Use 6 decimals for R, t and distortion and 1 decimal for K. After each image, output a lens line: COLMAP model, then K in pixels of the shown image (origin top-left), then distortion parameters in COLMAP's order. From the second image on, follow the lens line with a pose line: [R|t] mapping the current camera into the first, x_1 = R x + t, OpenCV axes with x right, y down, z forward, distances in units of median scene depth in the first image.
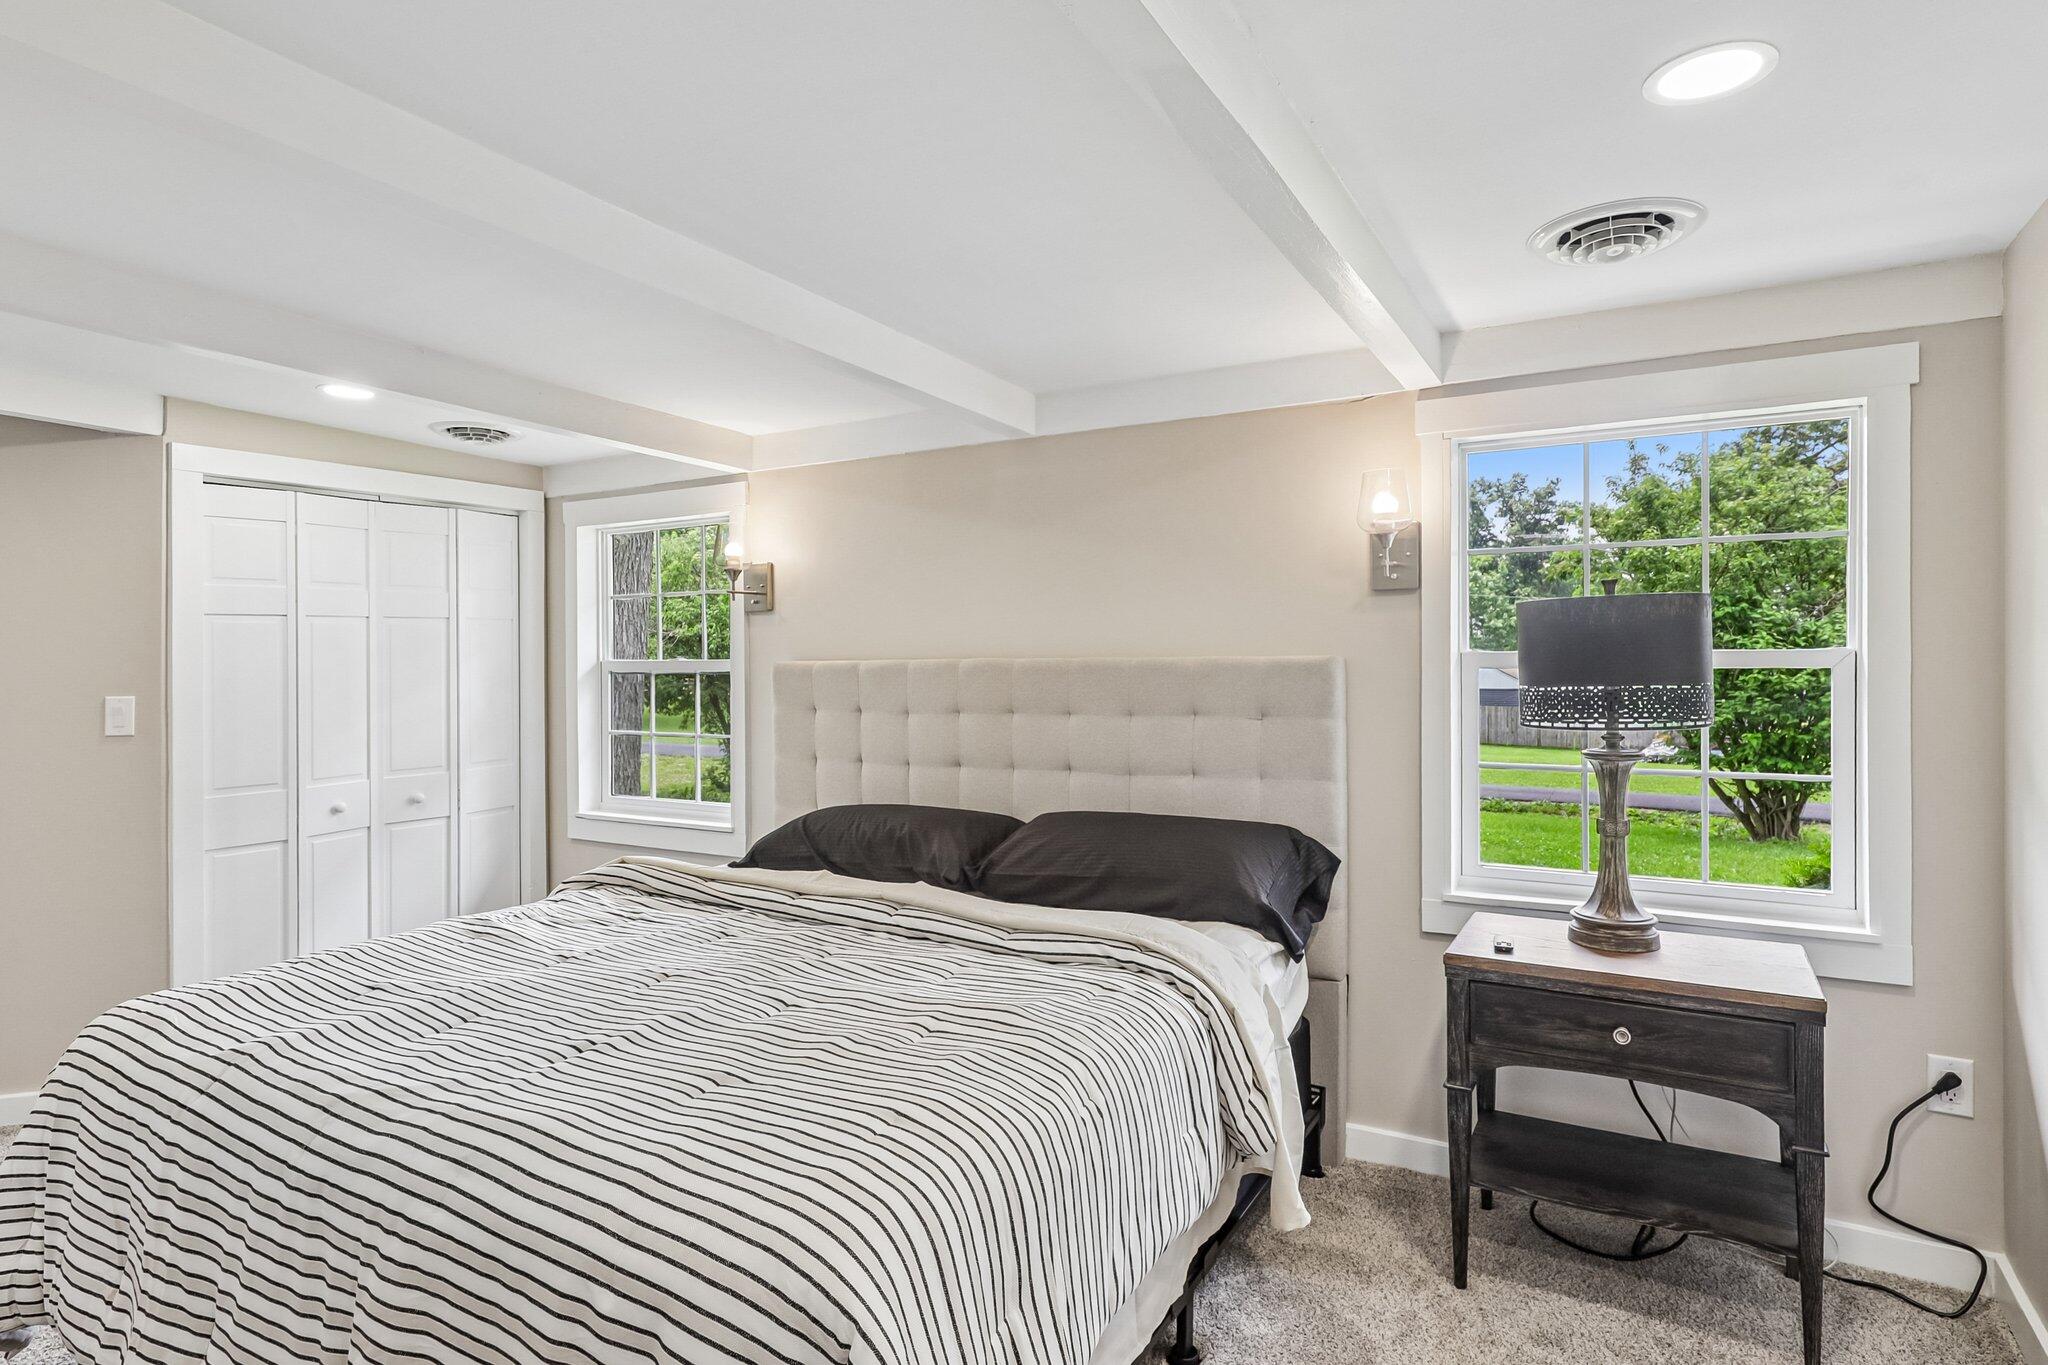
lens RADIAL K [[1111.8, 0, 1031.9], [0, 1111.8, 672.5], [0, 0, 1]] dist [-0.002491, -0.001387]
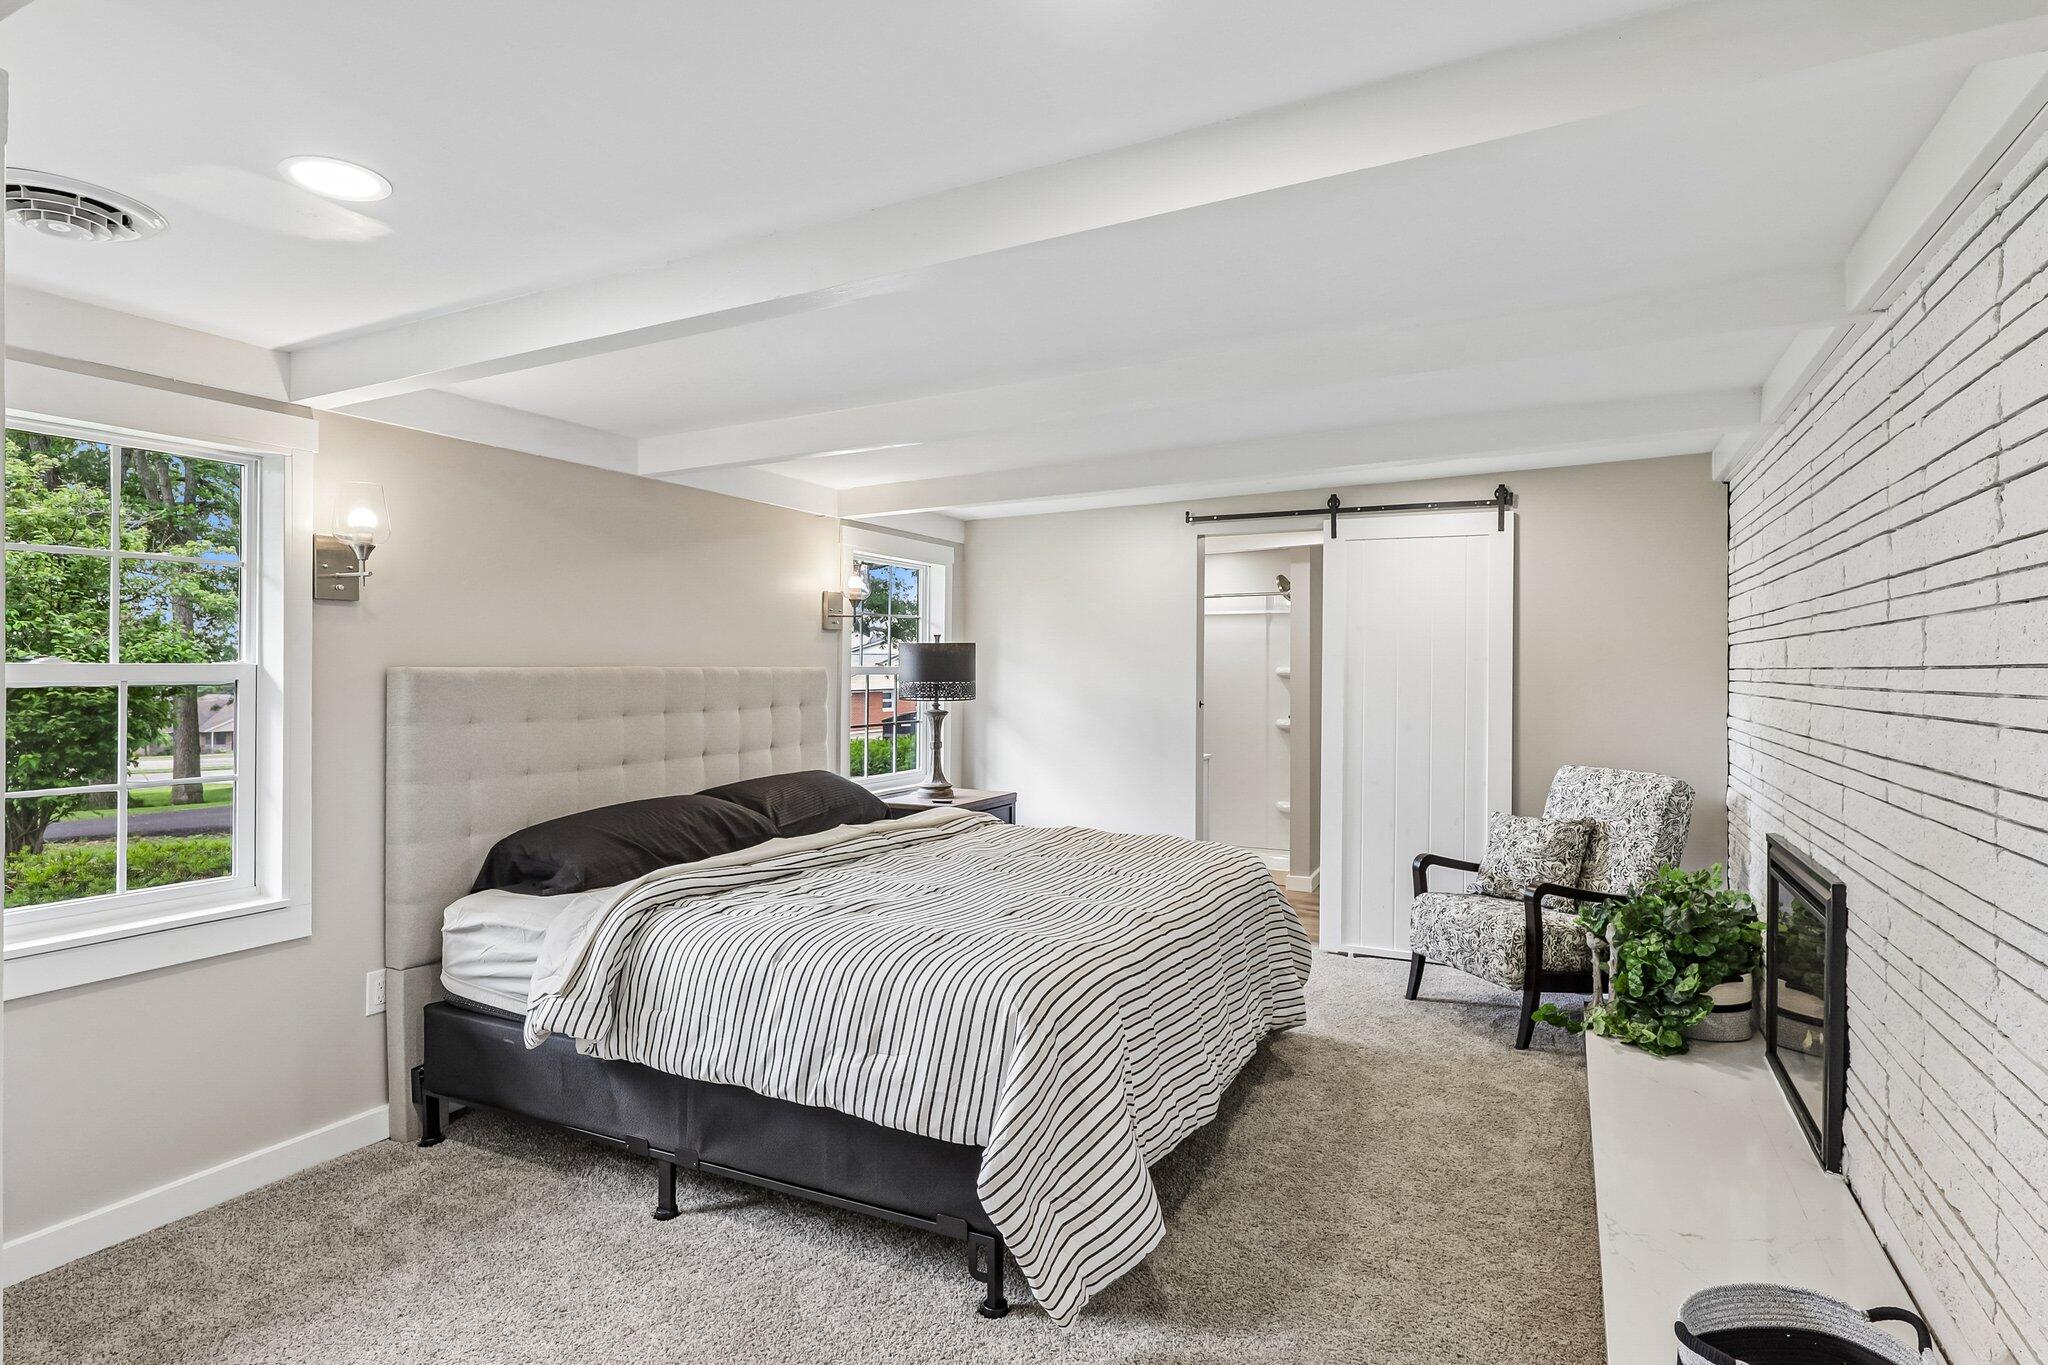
lens RADIAL K [[1111.8, 0, 1031.9], [0, 1111.8, 672.5], [0, 0, 1]] dist [-0.002491, -0.001387]
pose [[-0.073091, 0.004955, 0.997313, -1.033411], [0.014647, 0.999885, -0.003894, 0.003252], [-0.997218, 0.014323, -0.073155, 0.582280]]
